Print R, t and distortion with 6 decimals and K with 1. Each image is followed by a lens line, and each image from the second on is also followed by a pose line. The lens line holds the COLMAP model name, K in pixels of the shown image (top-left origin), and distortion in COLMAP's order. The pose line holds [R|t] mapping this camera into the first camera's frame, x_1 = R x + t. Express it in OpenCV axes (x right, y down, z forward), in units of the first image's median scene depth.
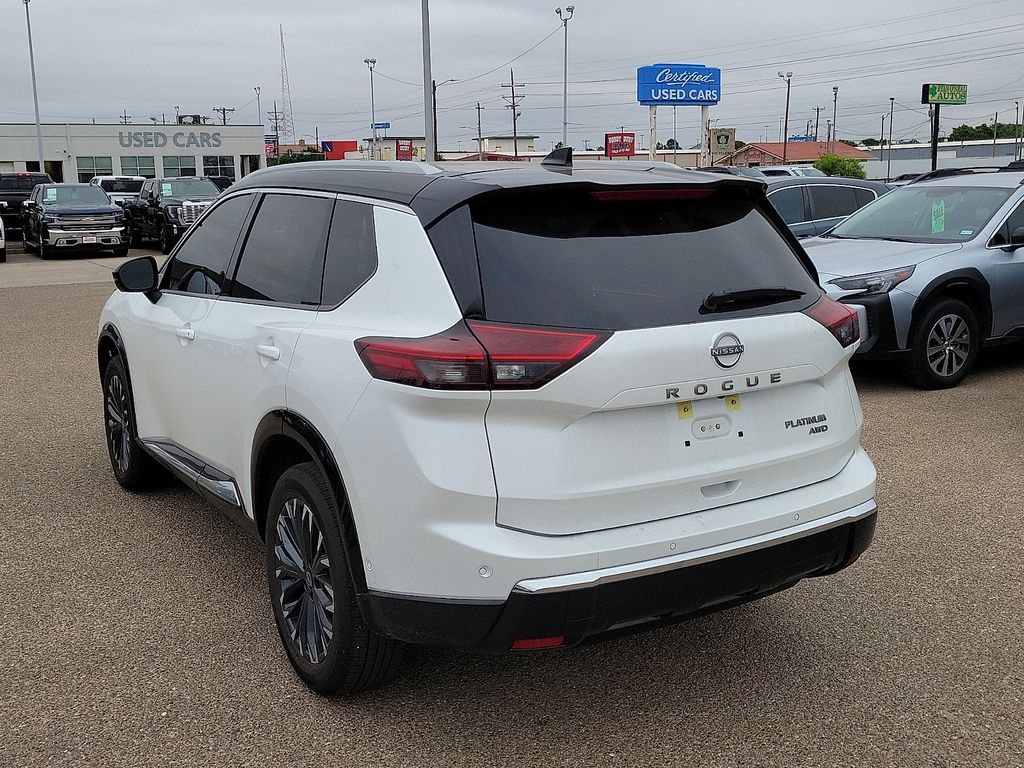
lens RADIAL K [[1078.5, 0, 504.3], [0, 1078.5, 368.0], [0, 0, 1]] dist [0.051748, -0.000830]
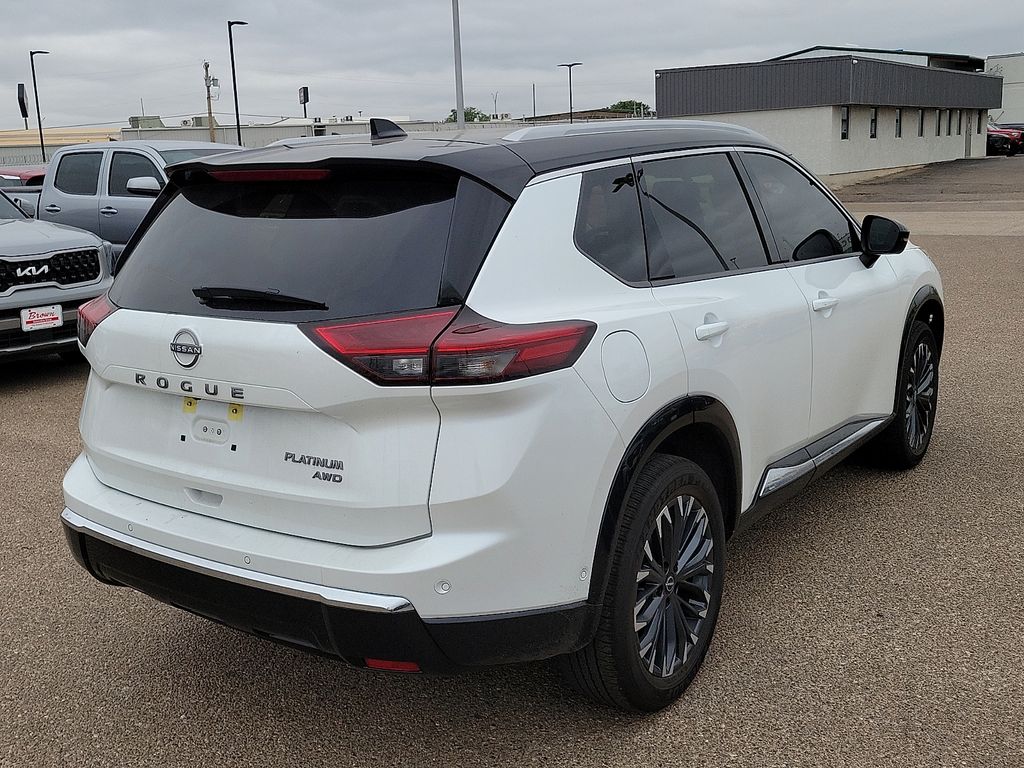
lens RADIAL K [[1078.8, 0, 487.1], [0, 1078.8, 361.2], [0, 0, 1]] dist [0.051753, -0.008013]
pose [[0.383589, 0.177254, -0.906333, 0.983940], [-0.129845, 0.982010, 0.137100, -0.142507], [0.914330, 0.065093, 0.399704, 0.744372]]
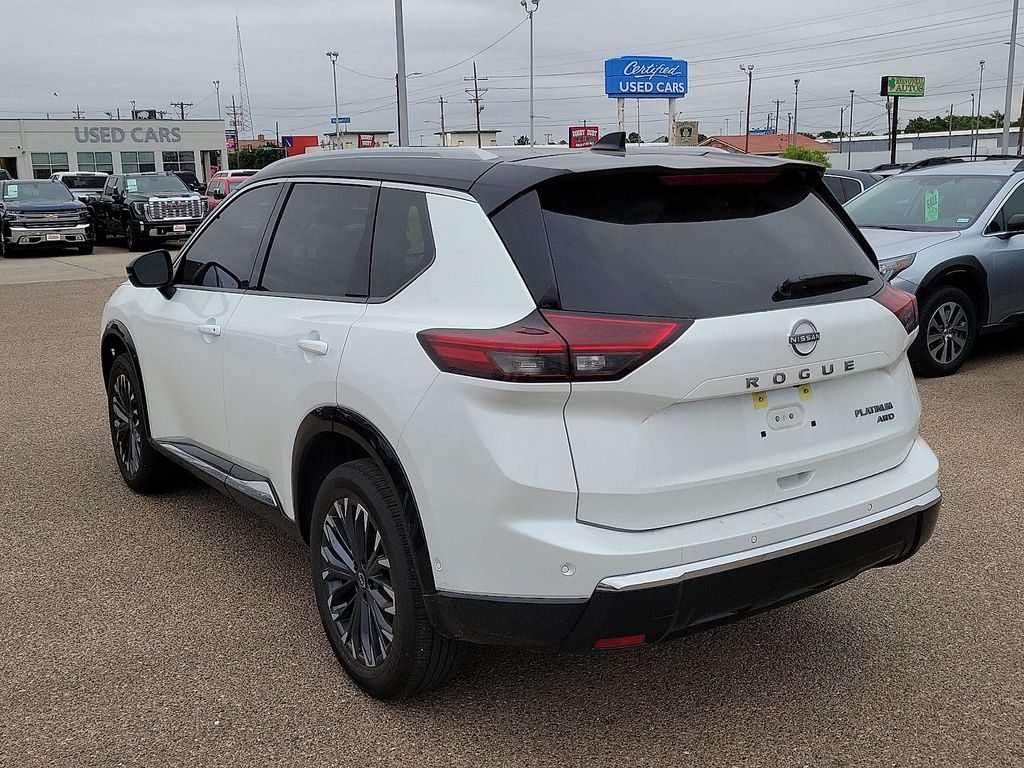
lens RADIAL K [[1075.2, 0, 512.0], [0, 1075.2, 384.0], [0, 0, 1]] dist [0.057164, -0.013699]
pose [[0.999017, -0.014799, 0.041780, -0.084331], [0.013986, 0.999708, 0.019701, 0.002000], [-0.042059, -0.019098, 0.998933, 0.032887]]
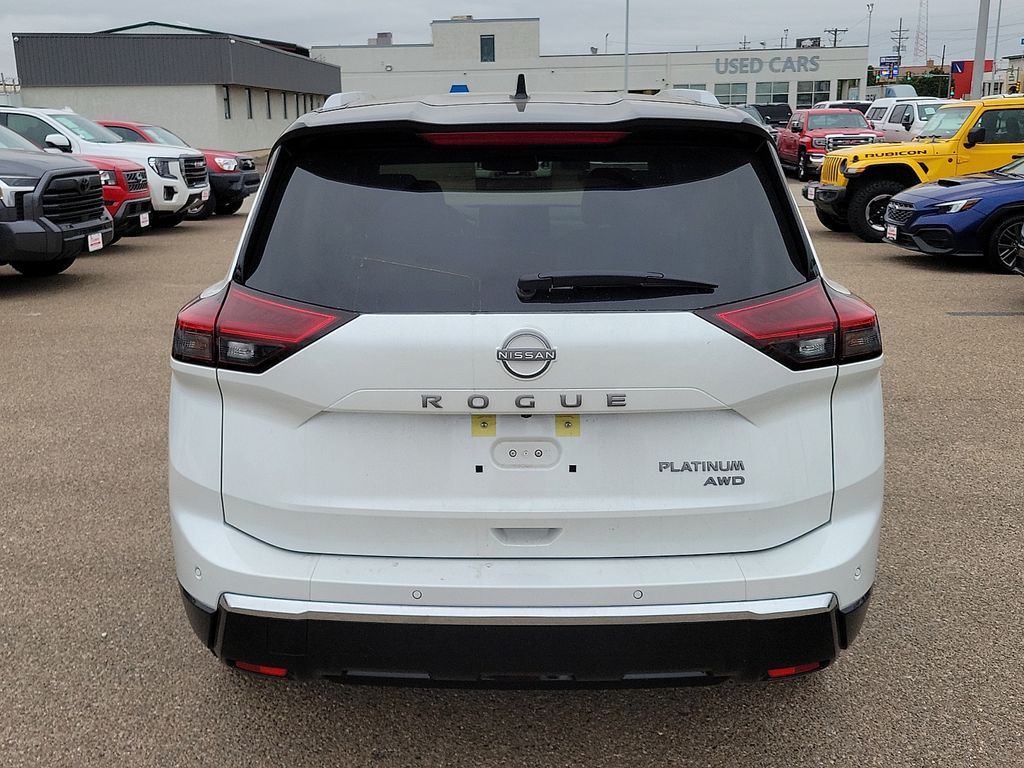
lens RADIAL K [[1087.1, 0, 486.2], [0, 1087.1, 384.2], [0, 0, 1]] dist [0.045928, -0.000042]
pose [[0.842419, 0.134659, -0.521725, 0.493302], [-0.094078, 0.990154, 0.103657, -0.060928], [0.530547, -0.038240, 0.846793, 0.304821]]
